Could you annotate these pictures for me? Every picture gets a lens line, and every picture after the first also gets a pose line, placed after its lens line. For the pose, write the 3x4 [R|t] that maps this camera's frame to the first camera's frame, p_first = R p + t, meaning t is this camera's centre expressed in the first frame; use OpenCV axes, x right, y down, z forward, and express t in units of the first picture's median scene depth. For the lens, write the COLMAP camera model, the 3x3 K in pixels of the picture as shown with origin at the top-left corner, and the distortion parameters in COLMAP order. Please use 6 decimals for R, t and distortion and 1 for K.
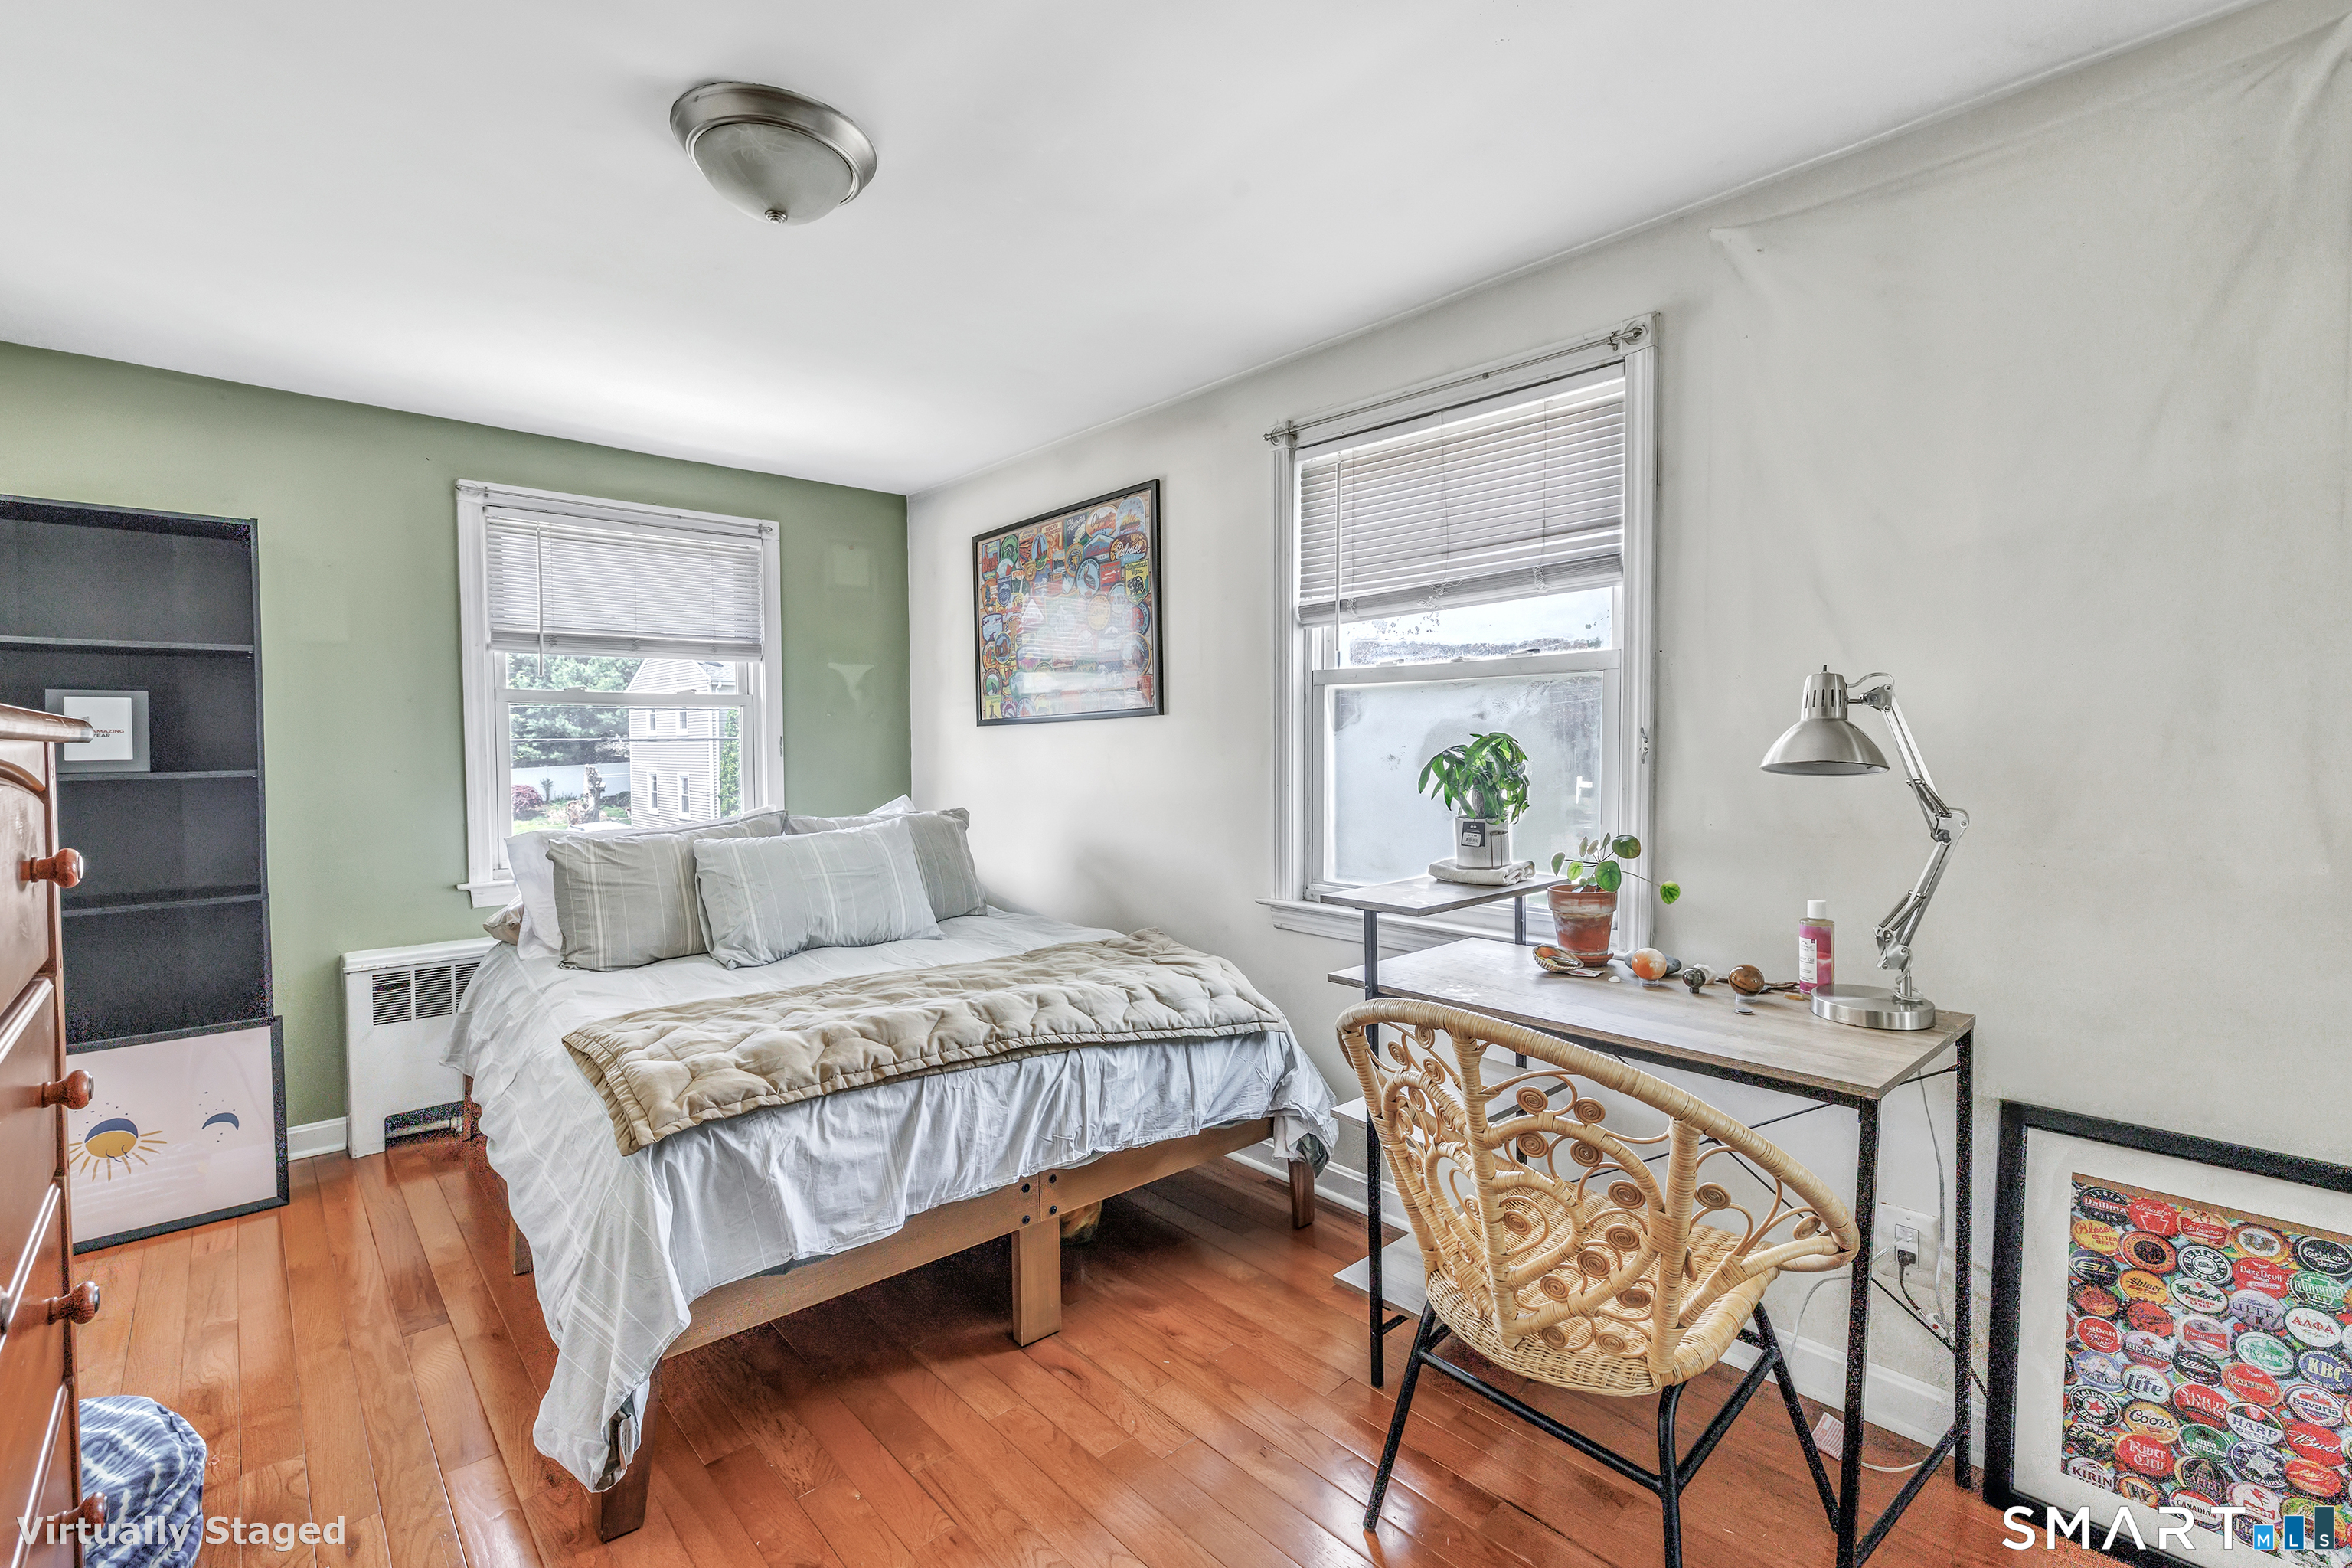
lens RADIAL K [[1014.9, 0, 1169.7], [0, 1014.9, 763.0], [0, 0, 1]] dist [0.001804, 0.000420]
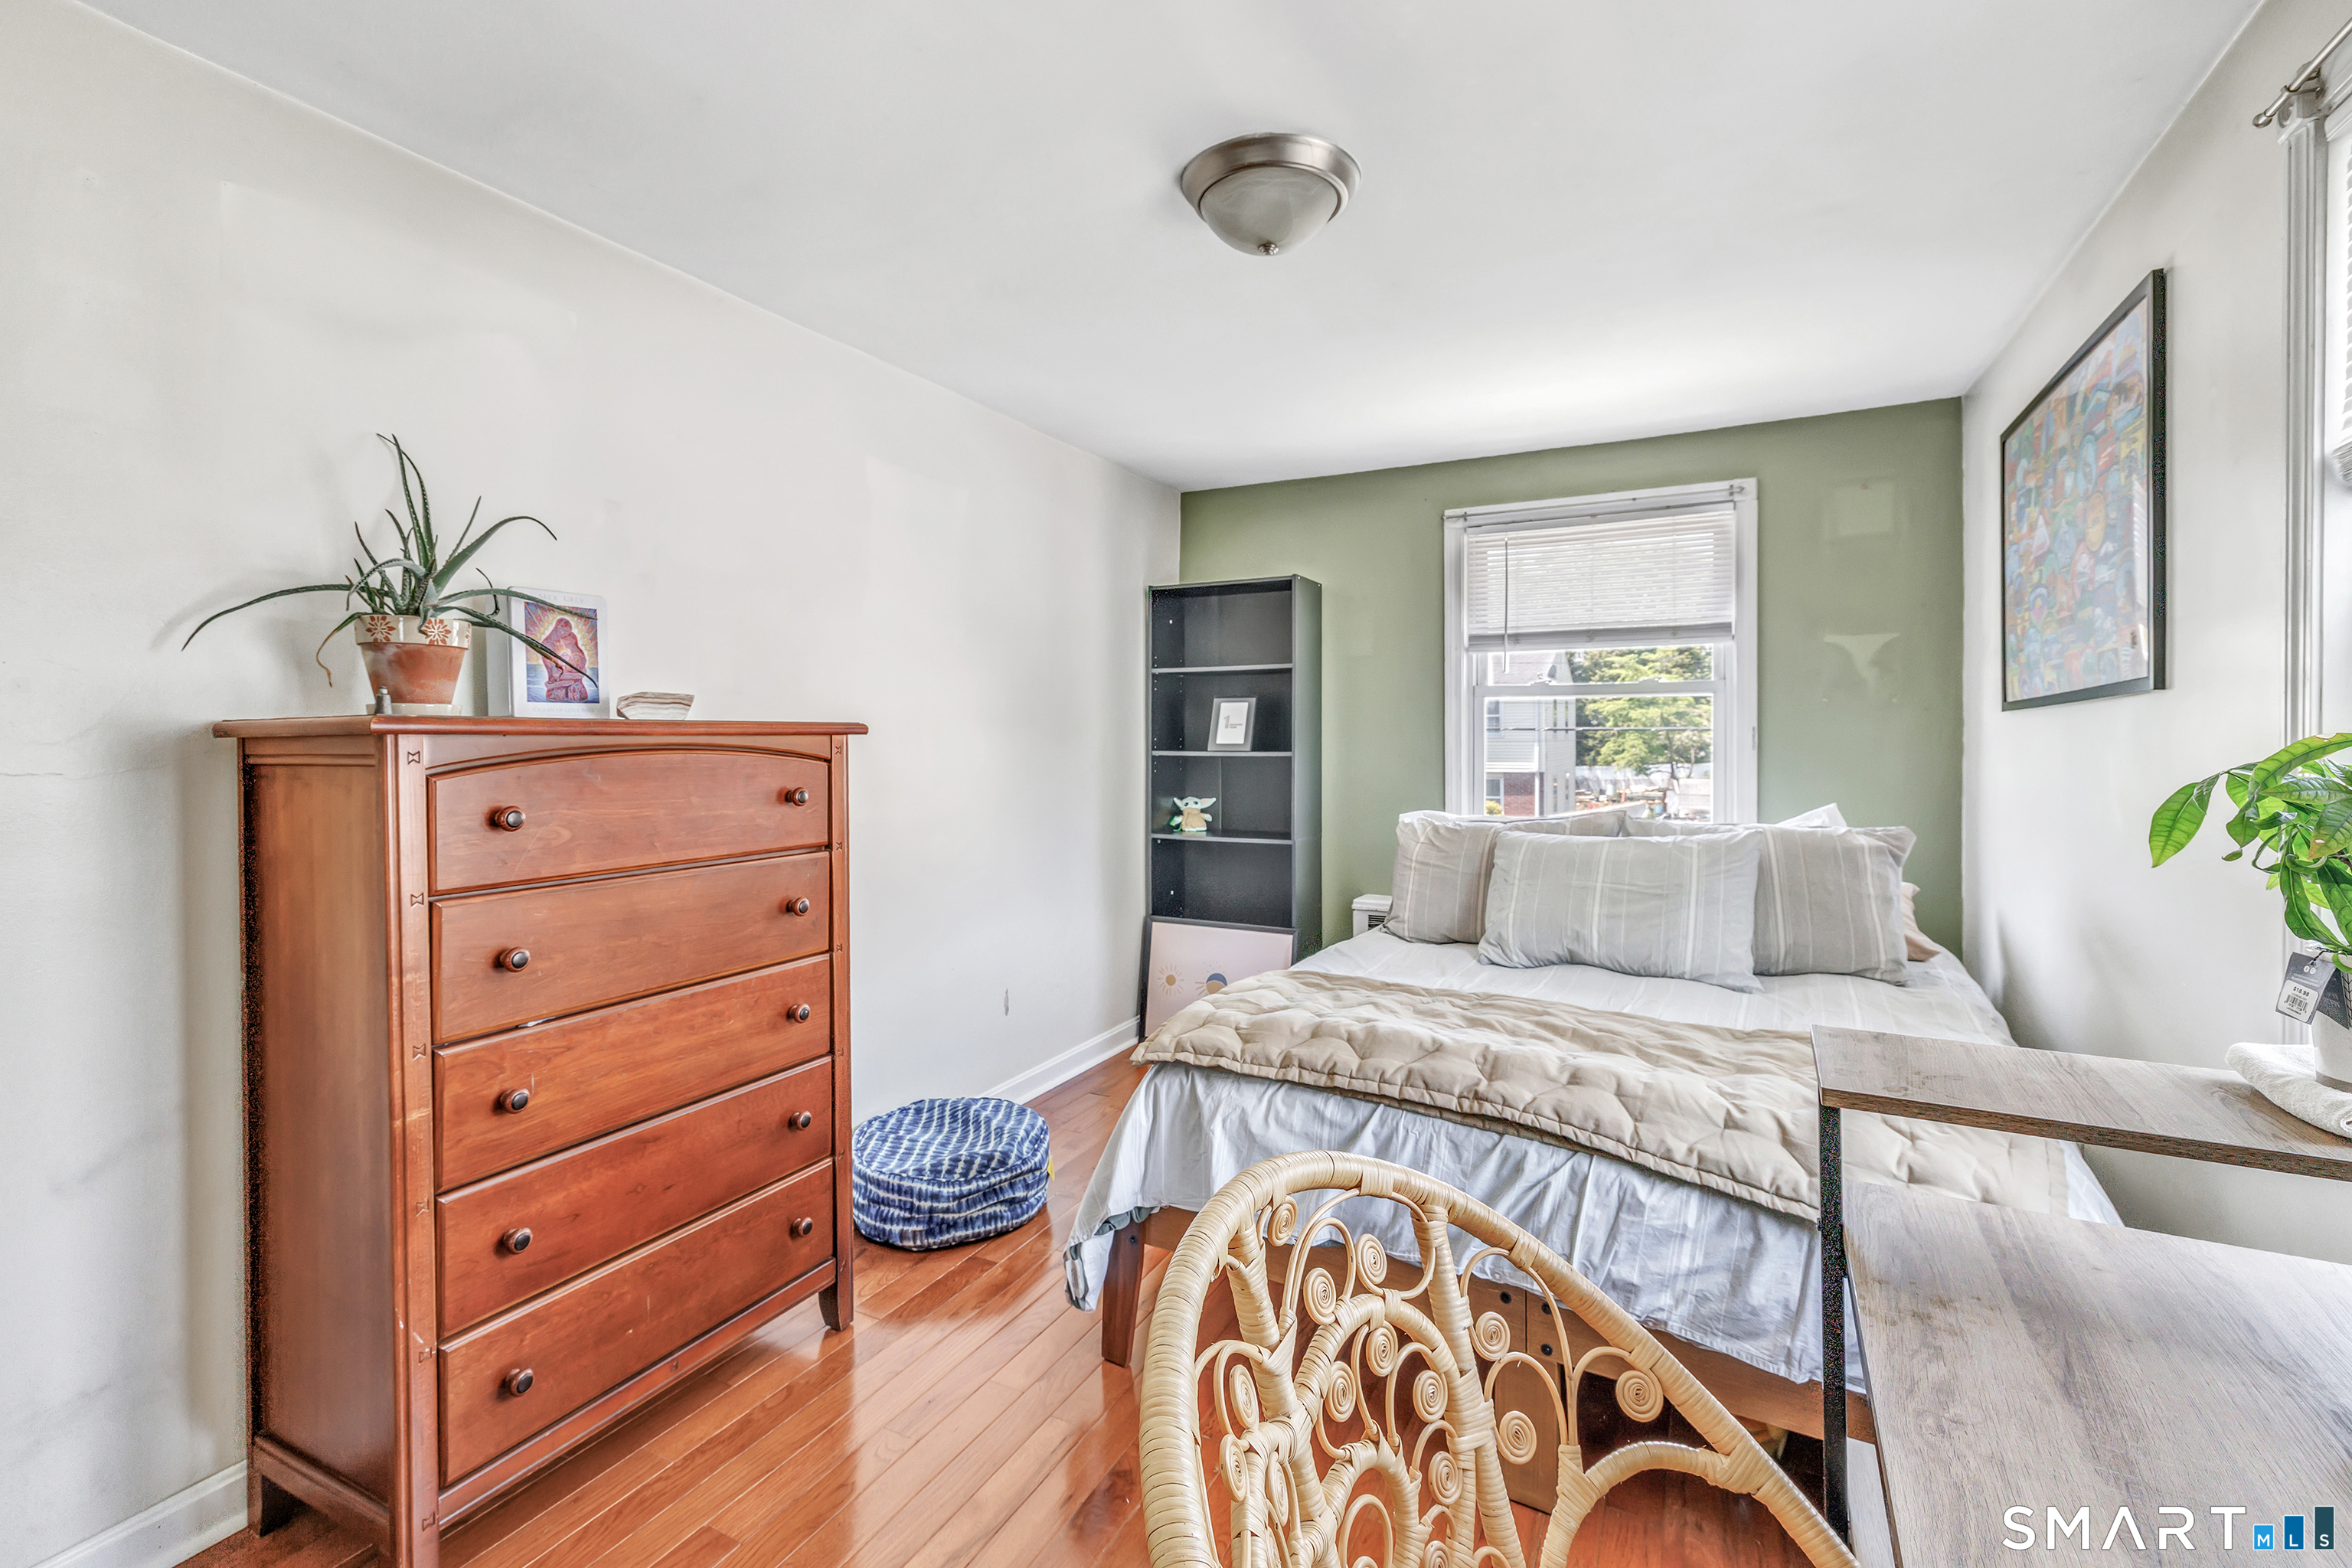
lens RADIAL K [[1040.0, 0, 1174.2], [0, 1040.0, 732.4], [0, 0, 1]] dist [-0.003265, -0.000228]
pose [[0.343841, 0.005209, -0.939013, 0.483172], [-0.021265, 0.999771, -0.002240, -0.016100], [0.938787, 0.020739, 0.343873, 0.422093]]
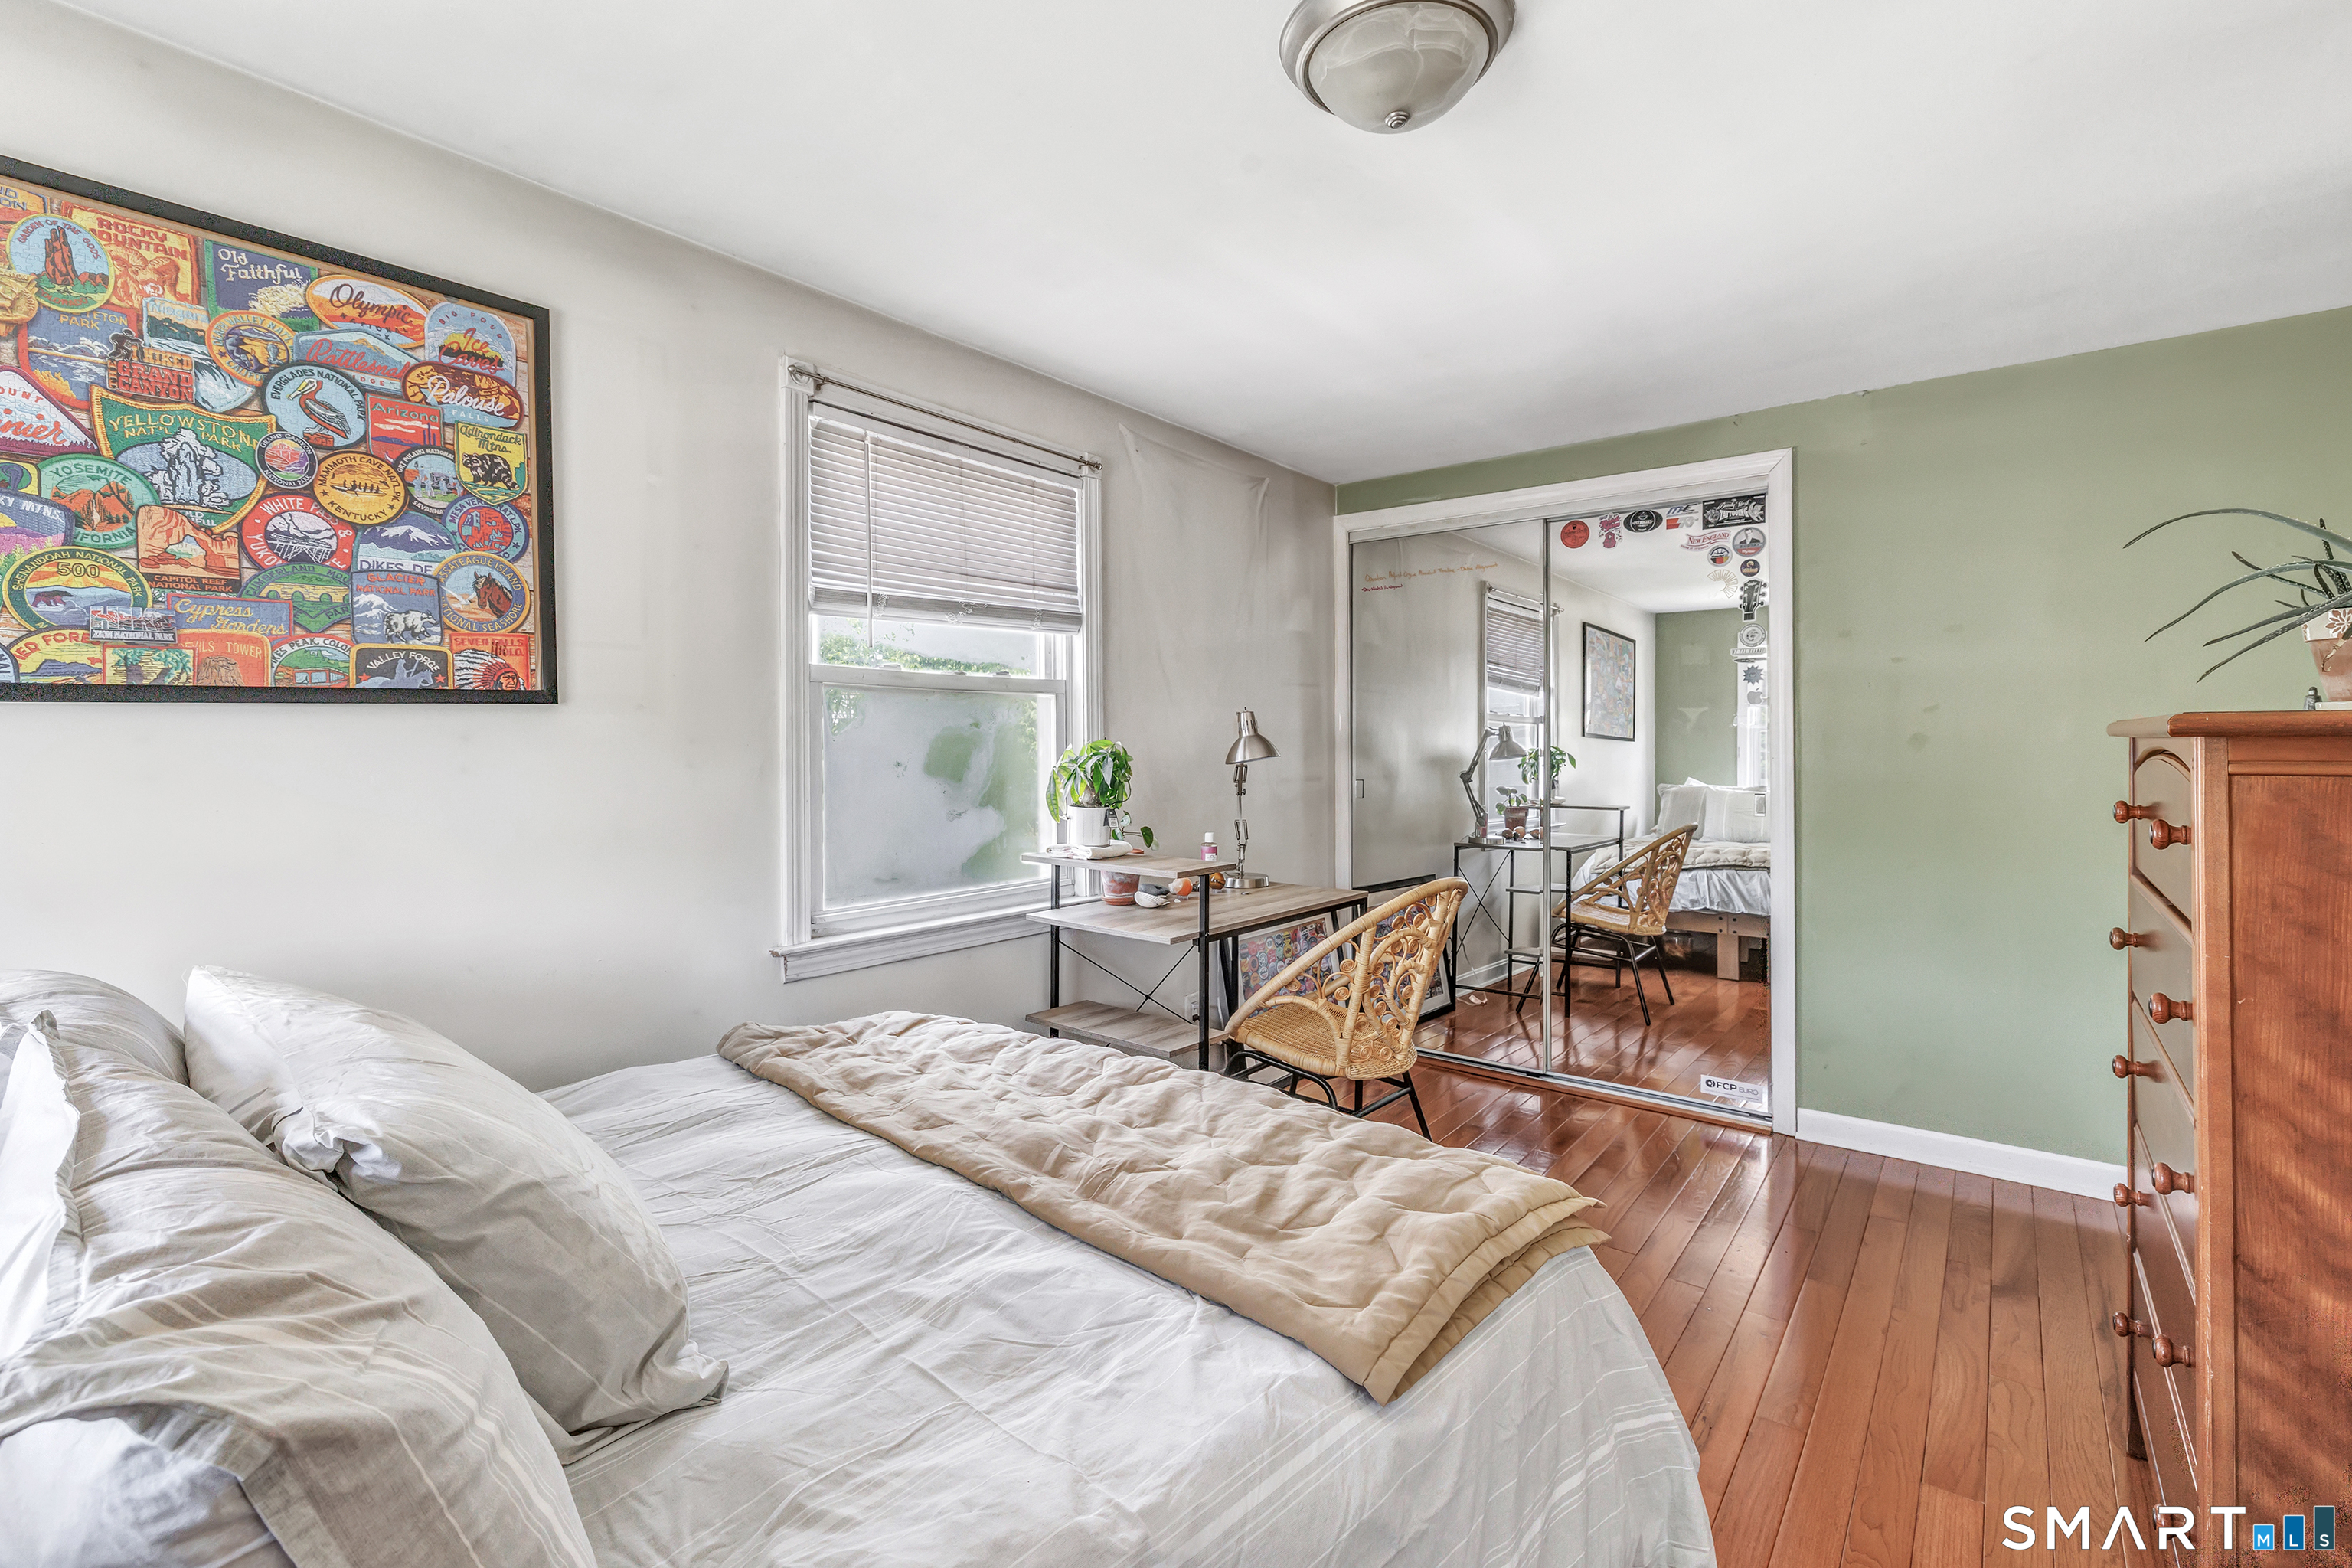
lens RADIAL K [[1014.9, 0, 1169.7], [0, 1014.9, 763.0], [0, 0, 1]] dist [0.001804, 0.000420]
pose [[-0.131996, -0.004644, 0.991239, -0.927125], [0.033657, 0.999391, 0.009164, -0.008254], [-0.990679, 0.034572, -0.131759, 1.026538]]
